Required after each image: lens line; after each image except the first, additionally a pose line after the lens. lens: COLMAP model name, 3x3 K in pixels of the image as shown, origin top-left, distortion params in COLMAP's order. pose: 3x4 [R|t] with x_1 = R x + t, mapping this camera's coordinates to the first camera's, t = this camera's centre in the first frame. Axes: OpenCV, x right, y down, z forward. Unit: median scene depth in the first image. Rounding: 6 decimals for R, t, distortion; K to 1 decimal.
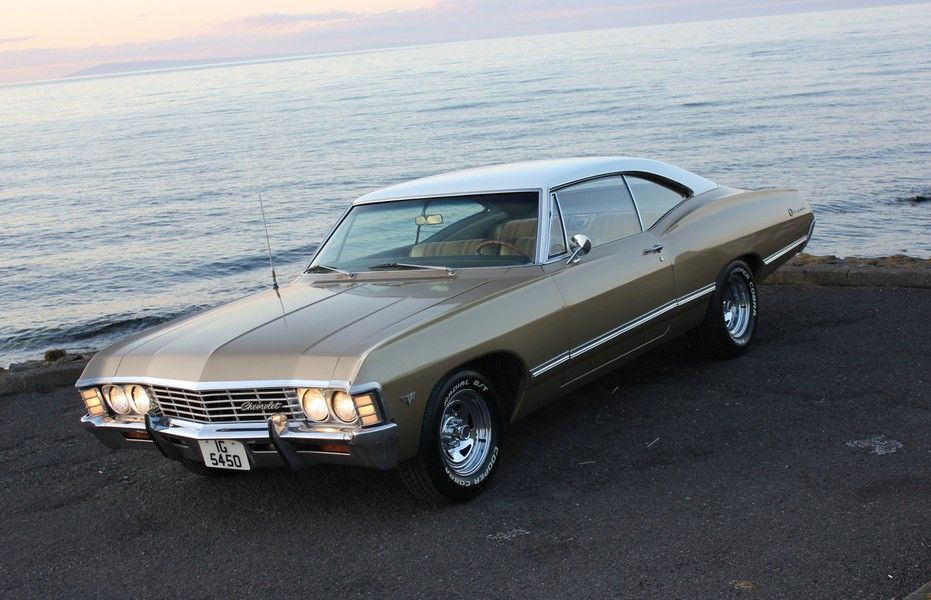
lens RADIAL K [[1313.6, 0, 465.5], [0, 1313.6, 300.0], [0, 0, 1]] dist [-0.032177, -0.039994]
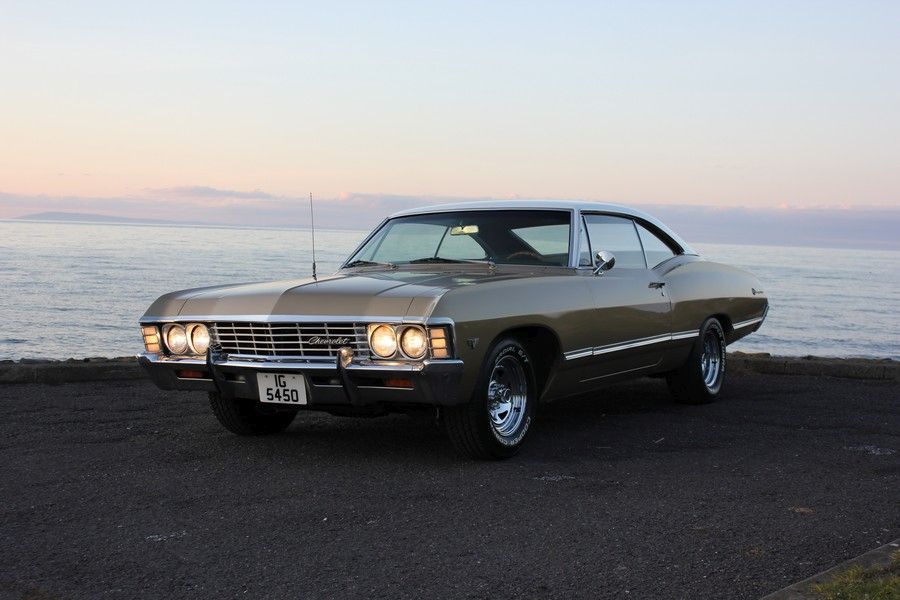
lens RADIAL K [[1157.3, 0, 450.0], [0, 1157.3, 300.0], [0, 0, 1]] dist [-0.034852, -0.026532]
pose [[0.990409, 0.117638, 0.072460, -0.125807], [-0.106602, 0.984271, -0.140880, 0.164181], [-0.087893, 0.131804, 0.987371, 0.056633]]
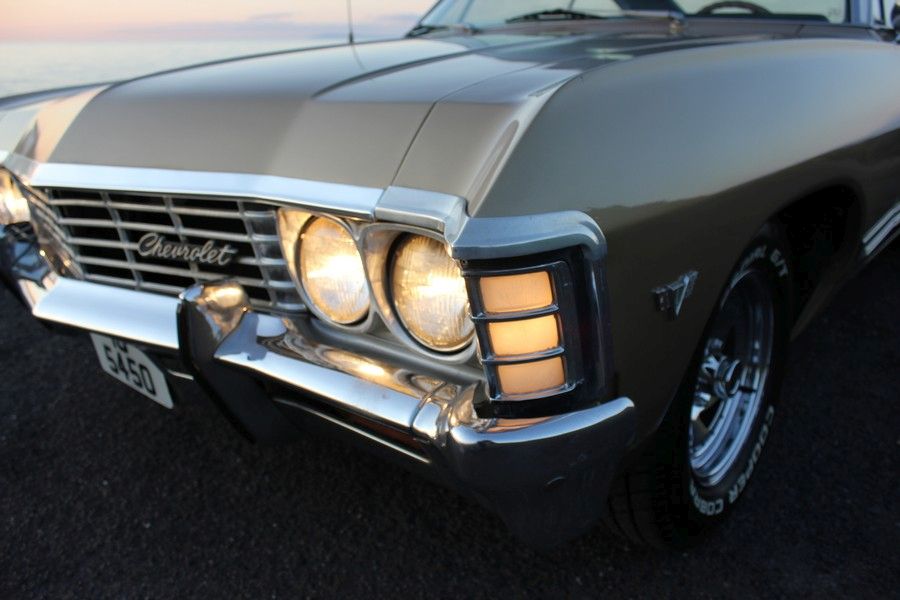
lens RADIAL K [[731.8, 0, 450.0], [0, 731.8, 300.0], [0, 0, 1]] dist [-0.155600, 0.140050]
pose [[0.989718, 0.127928, -0.063972, -0.073178], [-0.116152, 0.979853, 0.162469, 0.053920], [0.083468, -0.153368, 0.984638, 0.796181]]
